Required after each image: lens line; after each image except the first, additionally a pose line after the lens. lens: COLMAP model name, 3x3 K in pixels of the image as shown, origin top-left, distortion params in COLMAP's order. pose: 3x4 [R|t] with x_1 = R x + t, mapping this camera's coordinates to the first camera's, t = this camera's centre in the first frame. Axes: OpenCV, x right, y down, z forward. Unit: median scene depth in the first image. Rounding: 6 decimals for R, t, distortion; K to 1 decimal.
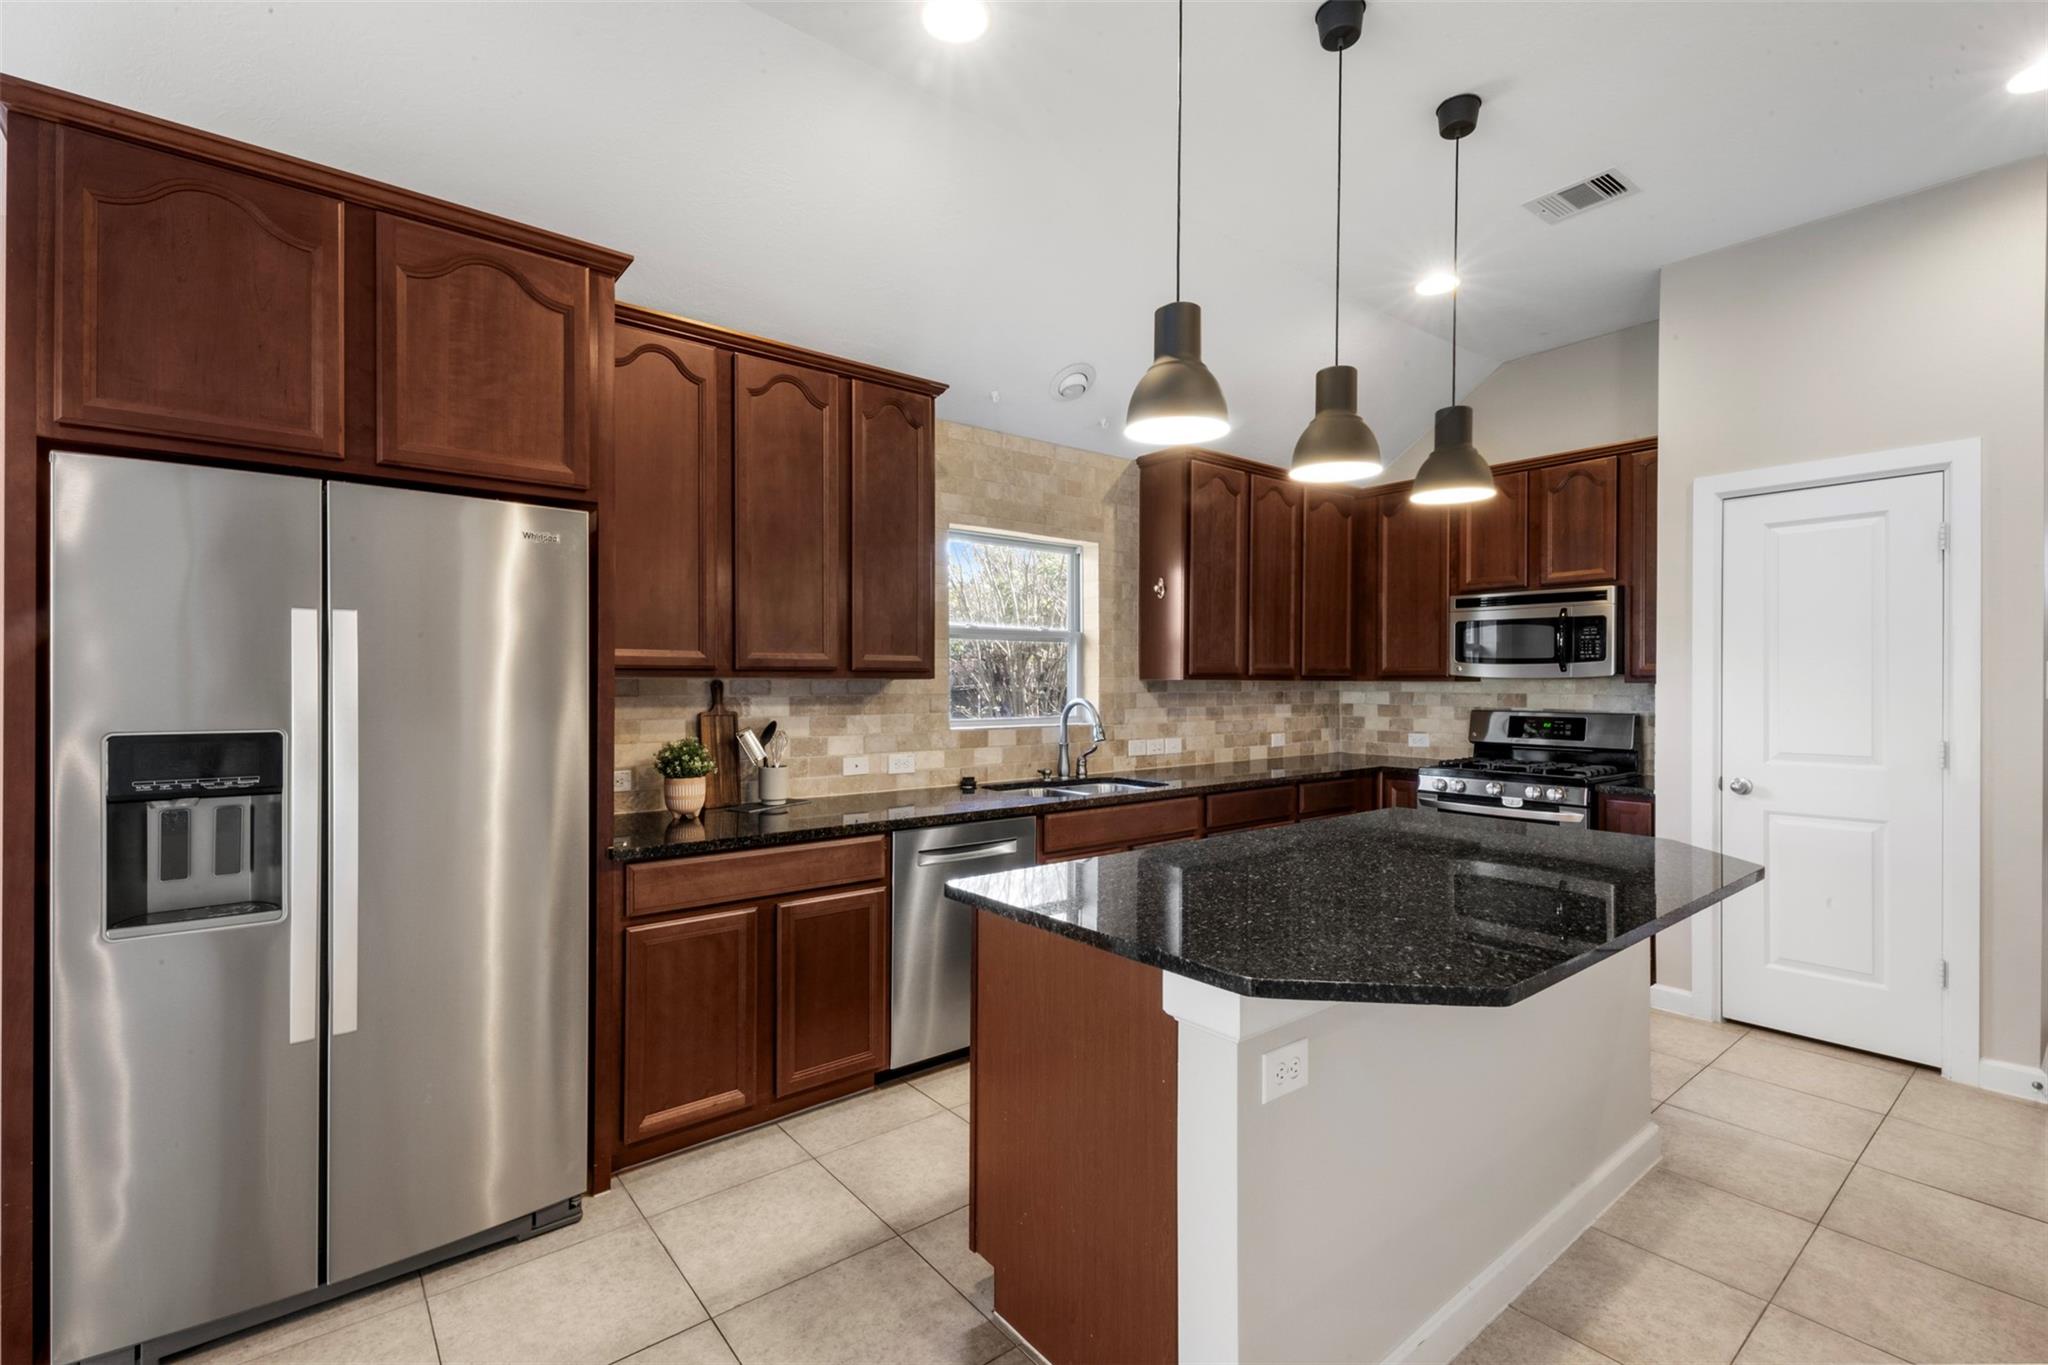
lens RADIAL K [[914.8, 0, 1051.2], [0, 914.8, 686.7], [0, 0, 1]] dist [-0.035755, 0.021017]
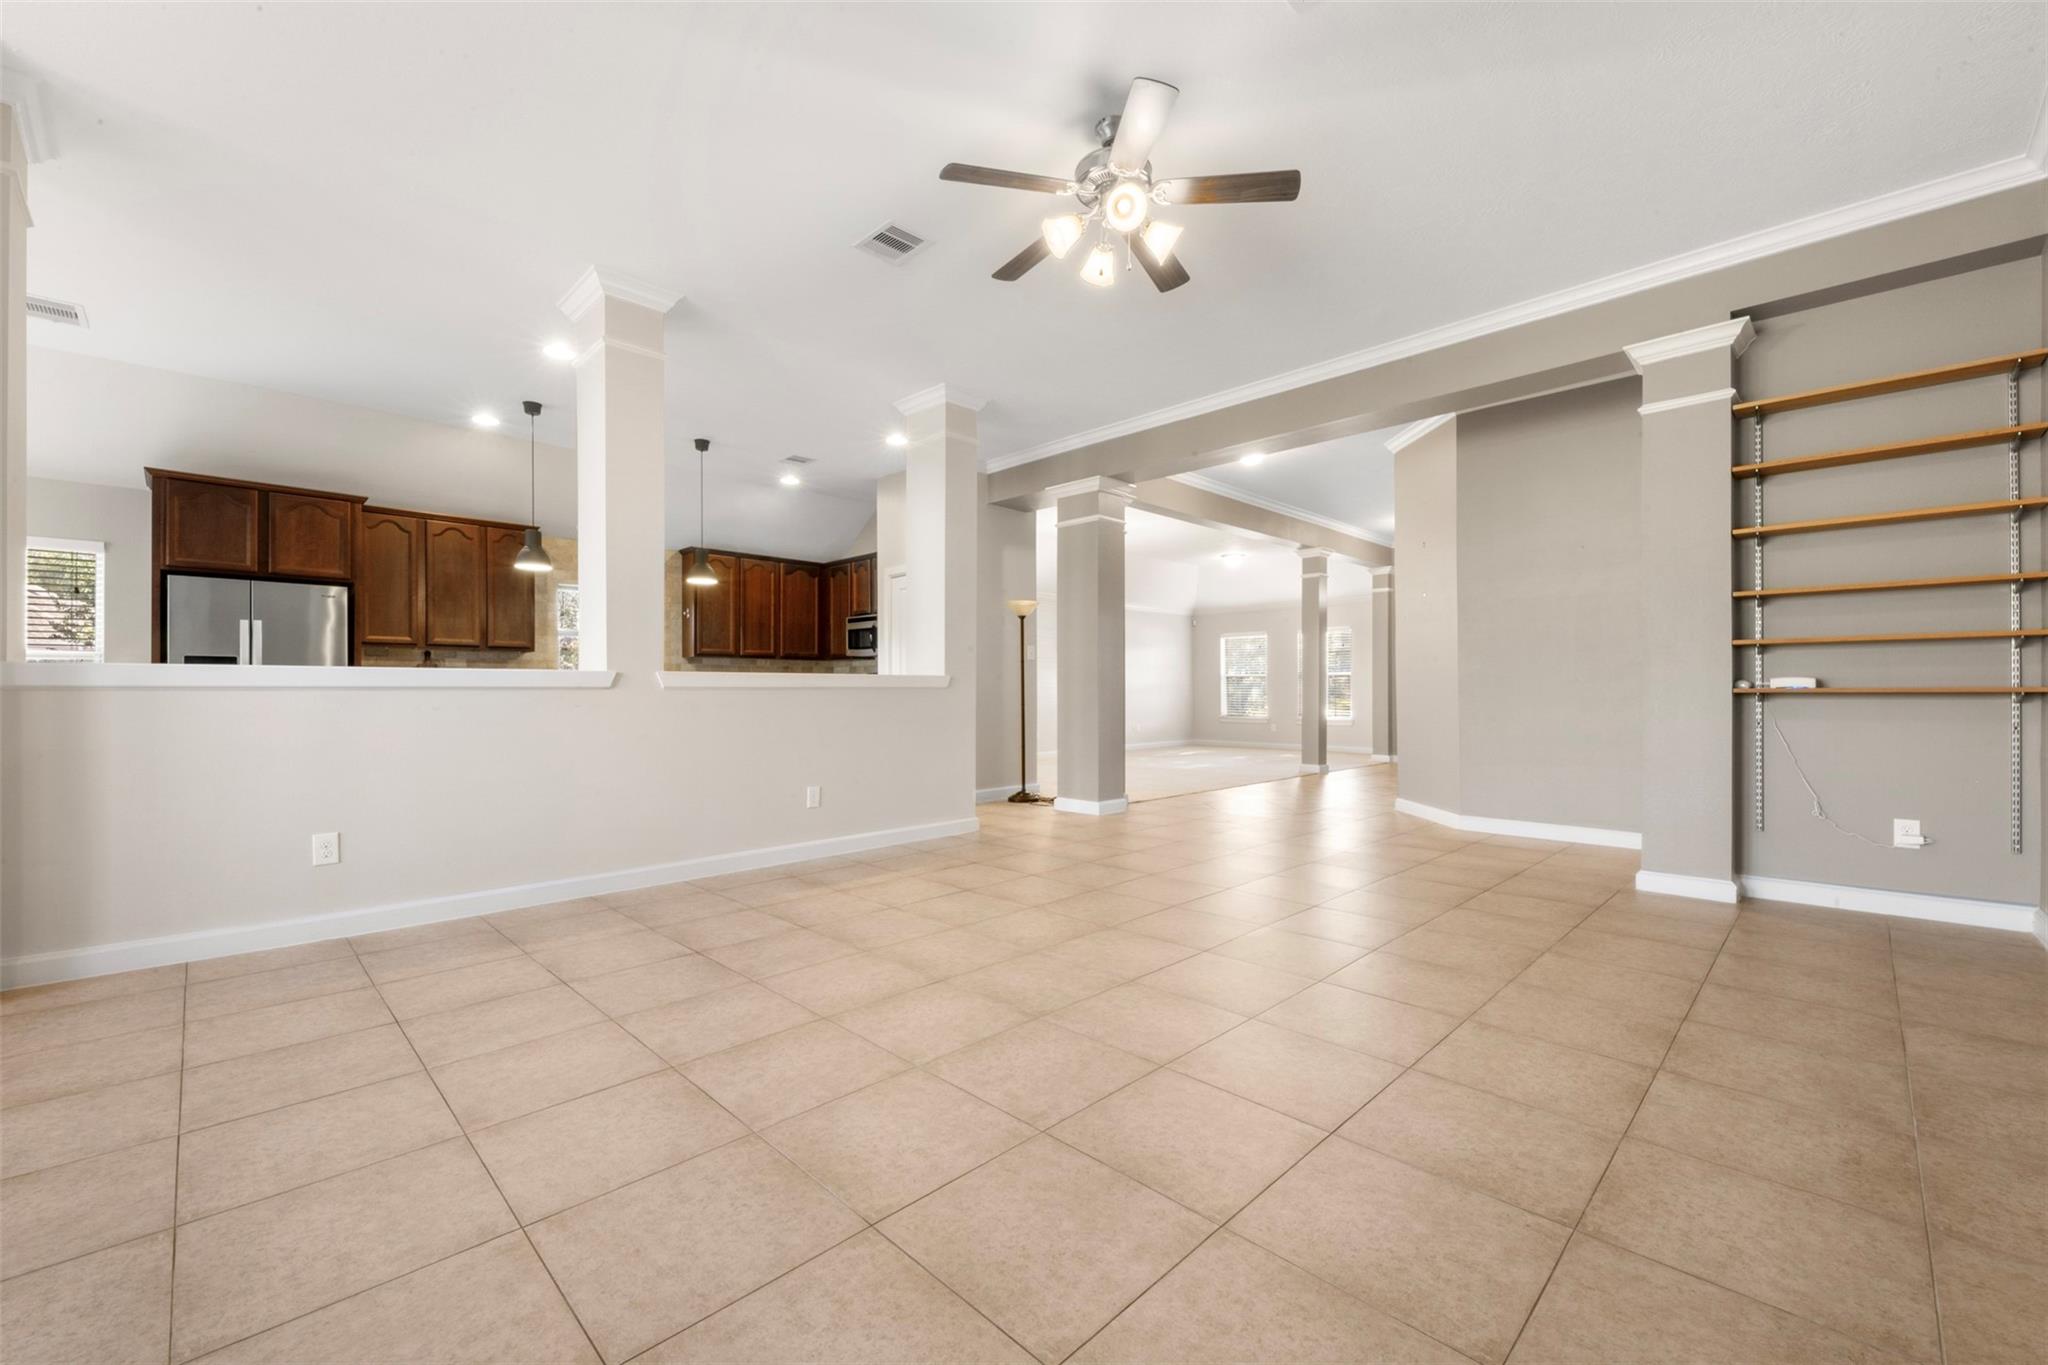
lens RADIAL K [[828.9, 0, 1053.8], [0, 828.9, 688.8], [0, 0, 1]] dist [0.002460, -0.000097]
pose [[0.994225, -0.000609, 0.107313, 1.493304], [0.001359, 0.999975, -0.006912, 0.159623], [-0.107306, 0.007018, 0.994201, -1.948912]]
